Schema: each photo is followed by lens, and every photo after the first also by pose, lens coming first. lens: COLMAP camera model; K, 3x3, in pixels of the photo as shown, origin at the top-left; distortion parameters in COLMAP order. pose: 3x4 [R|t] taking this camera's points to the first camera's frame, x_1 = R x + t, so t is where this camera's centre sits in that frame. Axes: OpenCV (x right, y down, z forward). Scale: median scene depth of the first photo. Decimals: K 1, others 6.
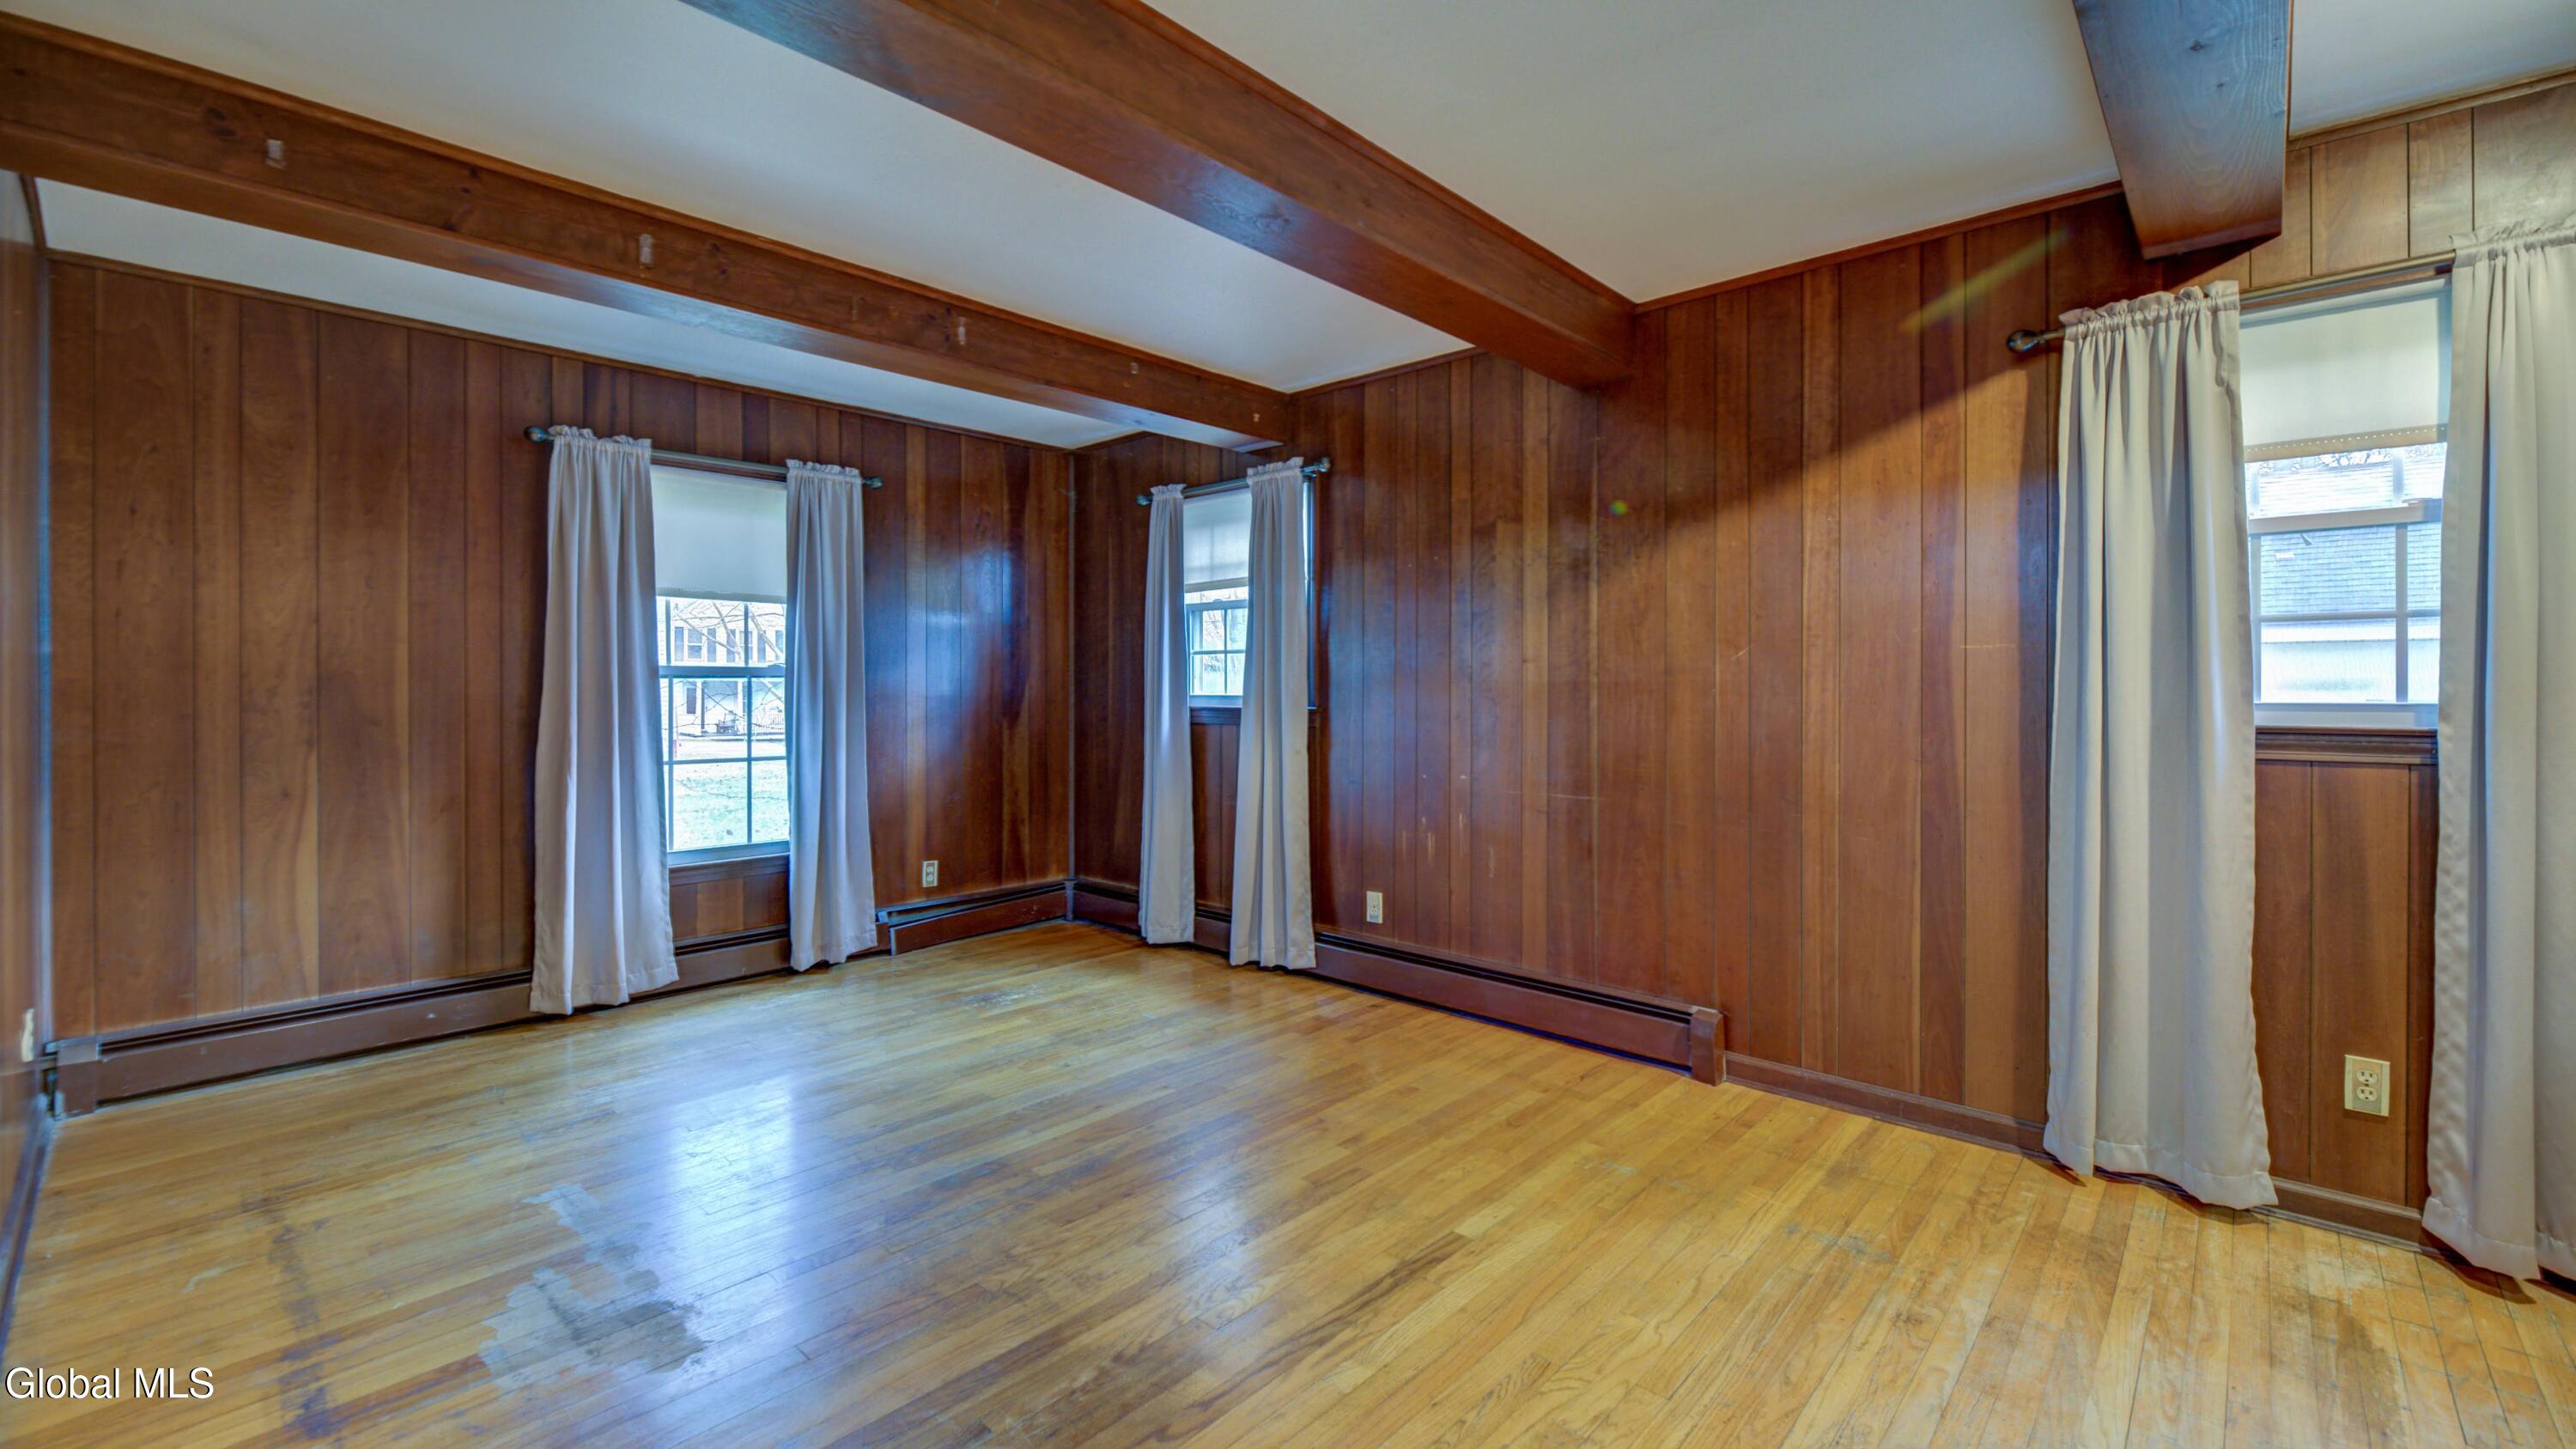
lens RADIAL K [[1059.4, 0, 1264.6], [0, 1059.4, 690.5], [0, 0, 1]] dist [-0.002798, -0.000700]
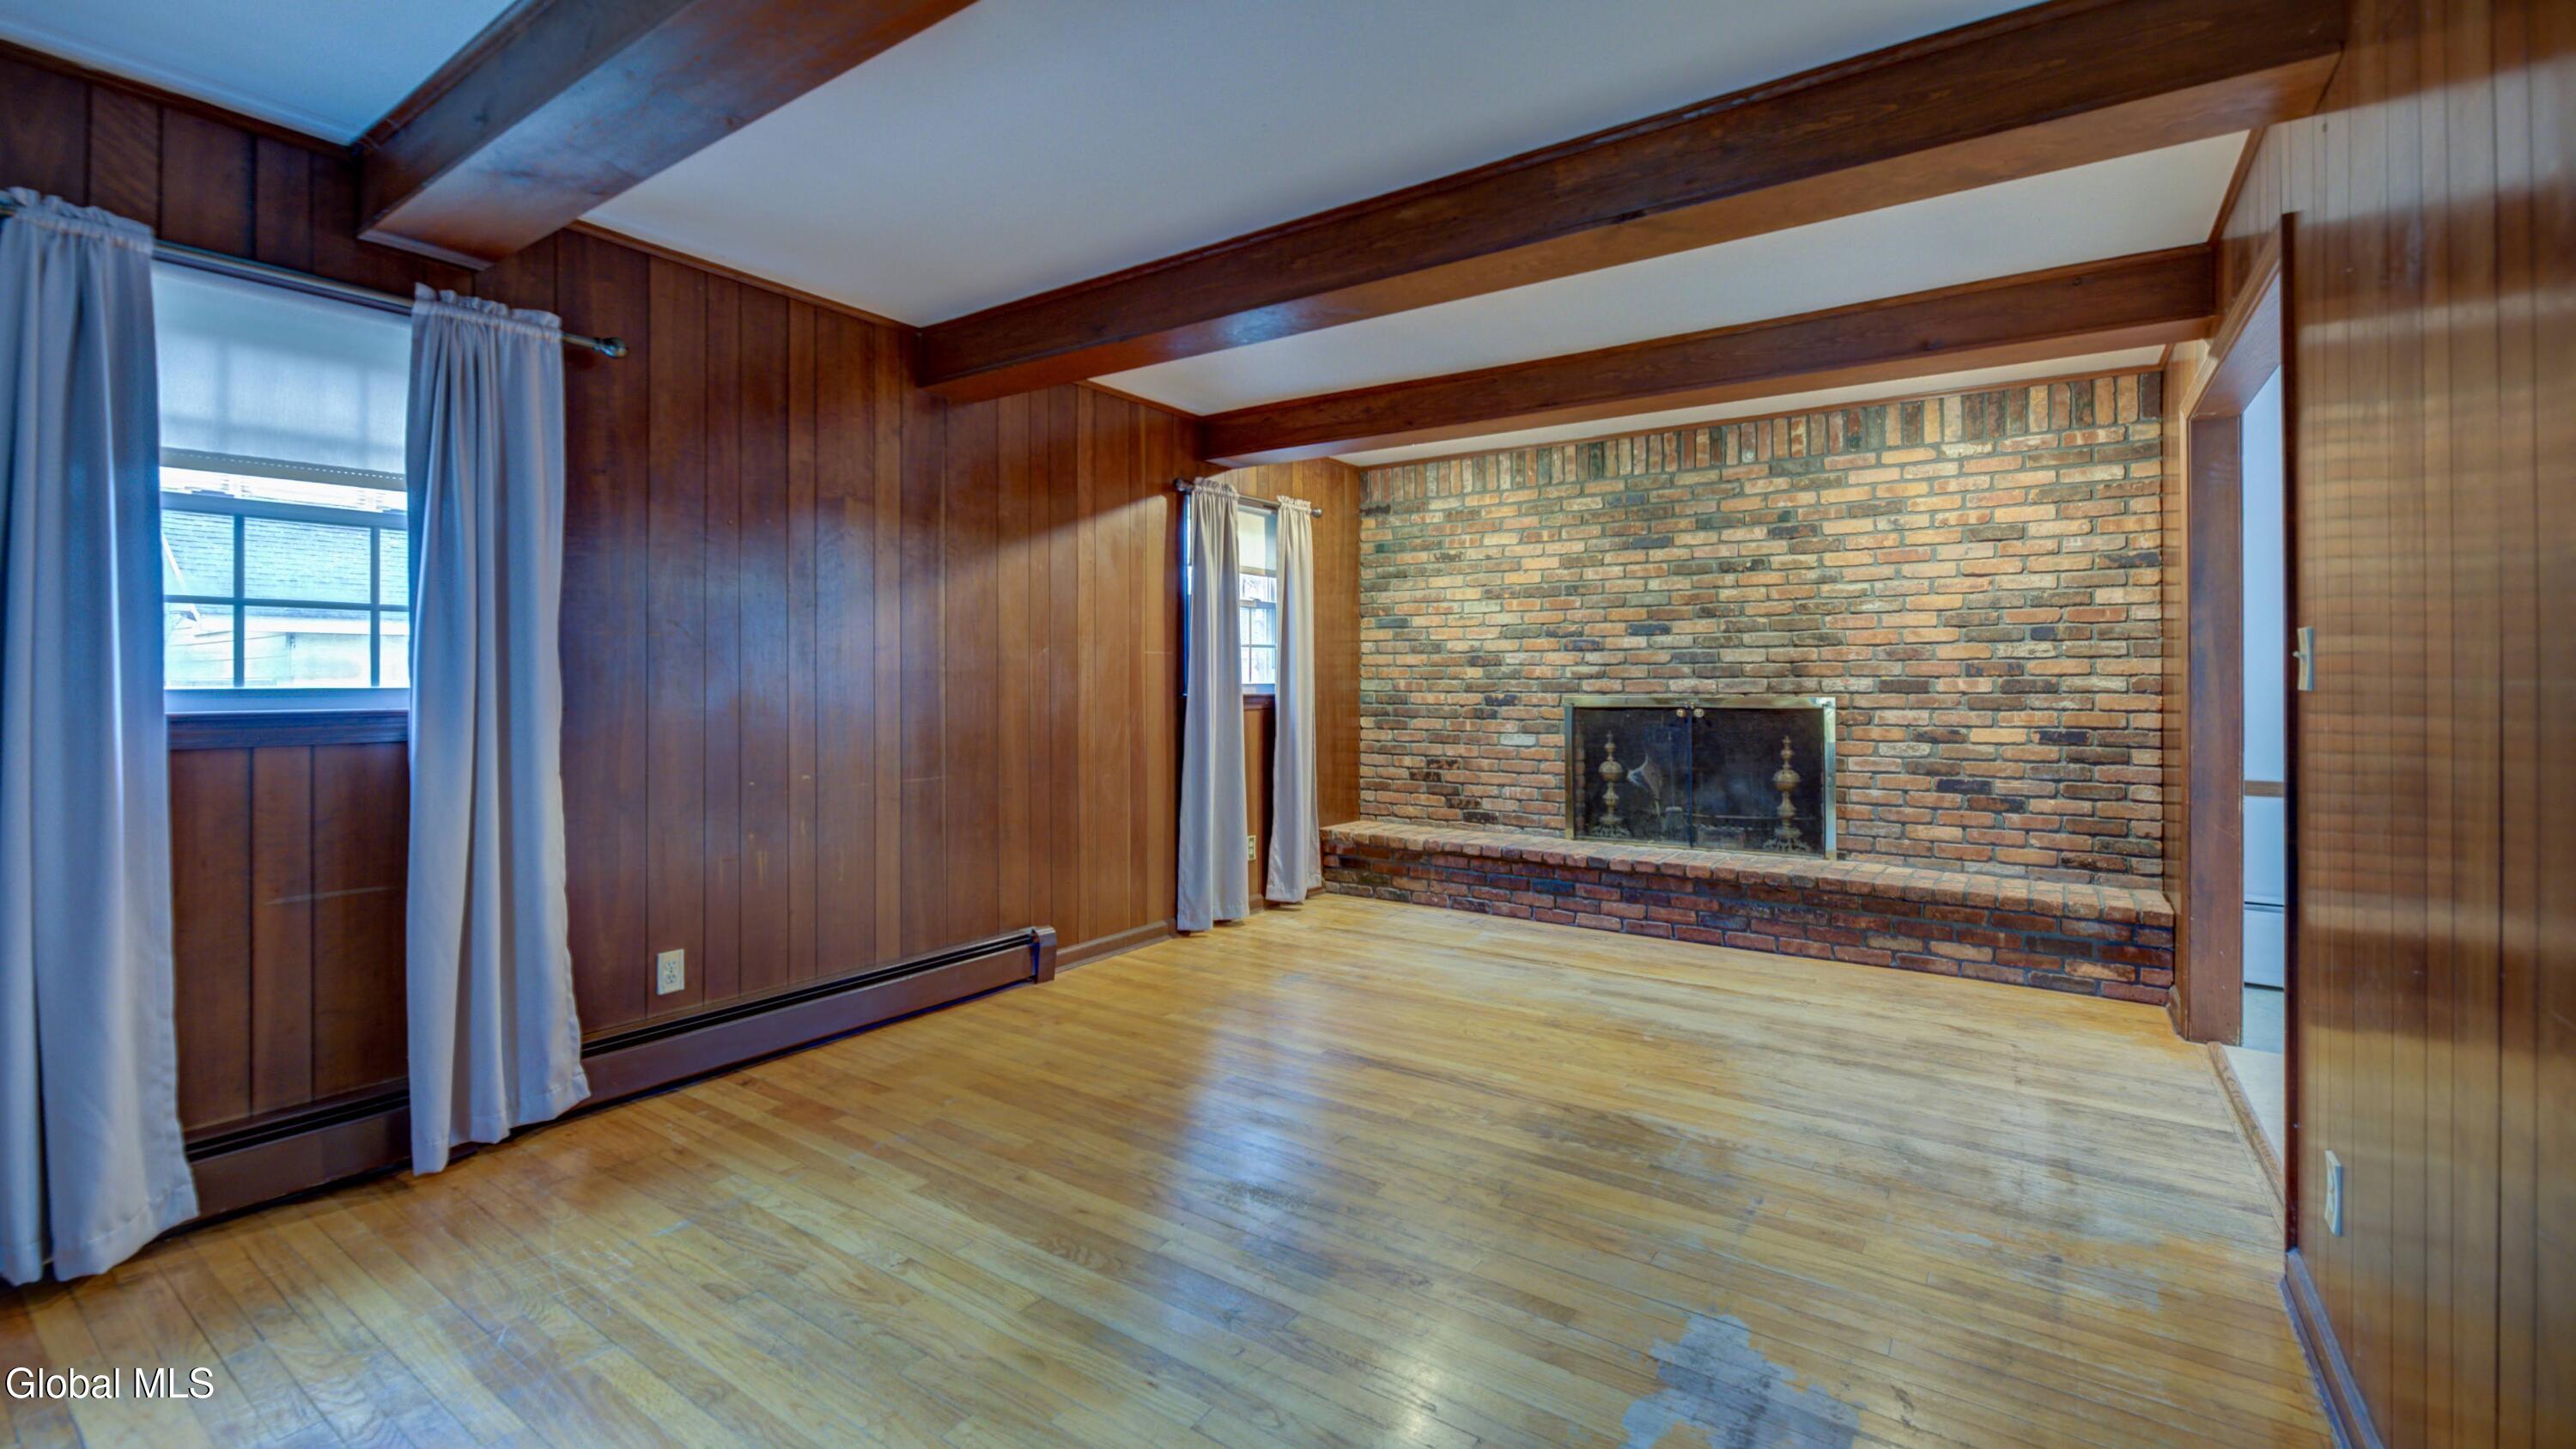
lens RADIAL K [[1059.4, 0, 1216.0], [0, 1059.4, 668.5], [0, 0, 1]] dist [-0.002798, -0.000700]
pose [[-0.101883, 0.007647, 0.994767, -0.798509], [0.000693, 0.999971, -0.007616, -0.001607], [-0.994796, -0.000086, -0.101885, 0.827127]]
